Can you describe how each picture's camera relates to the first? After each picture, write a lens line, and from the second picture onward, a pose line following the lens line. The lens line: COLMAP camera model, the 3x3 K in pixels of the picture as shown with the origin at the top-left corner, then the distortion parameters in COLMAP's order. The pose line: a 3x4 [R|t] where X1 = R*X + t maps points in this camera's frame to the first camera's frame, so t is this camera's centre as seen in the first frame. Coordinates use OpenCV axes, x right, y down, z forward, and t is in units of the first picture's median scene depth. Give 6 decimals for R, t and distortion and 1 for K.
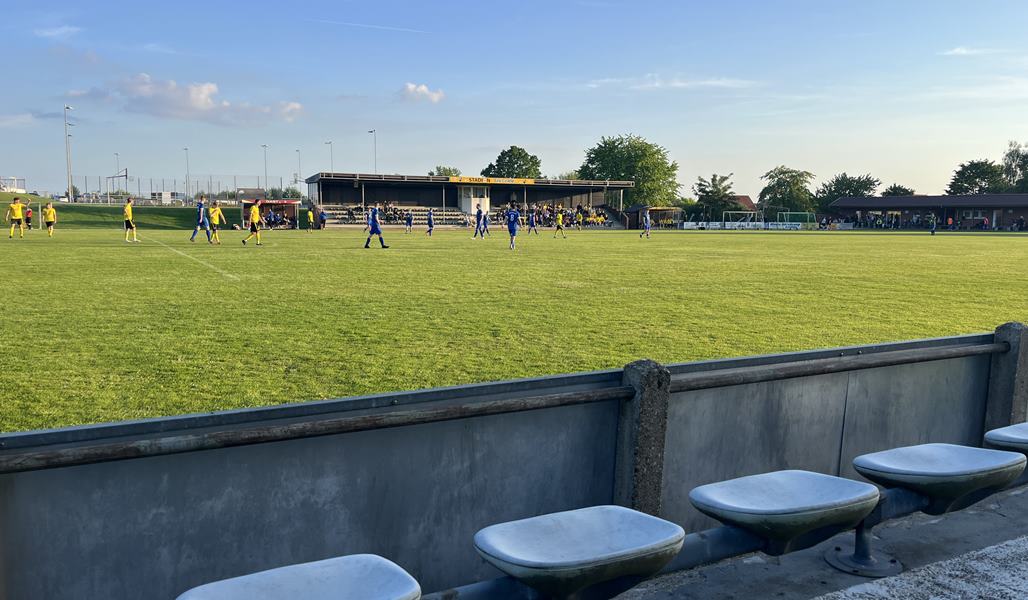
lens RADIAL K [[814.7, 0, 497.8], [0, 814.7, 301.4], [0, 0, 1]] dist [0.055452, -0.039435]
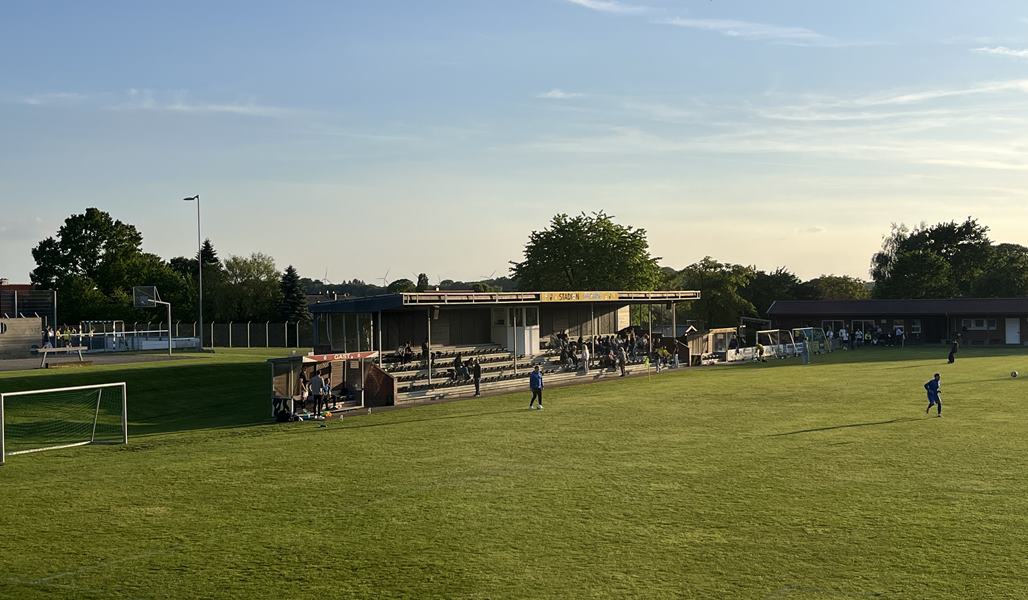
lens RADIAL K [[1267.6, 0, 500.9], [0, 1267.6, 303.9], [0, 0, 1]] dist [0.144179, 0.000000]
pose [[0.853284, -0.022069, 0.520980, -0.459169], [0.076911, 0.993503, -0.083884, -0.064756], [-0.515744, 0.111645, 0.849437, 0.243399]]
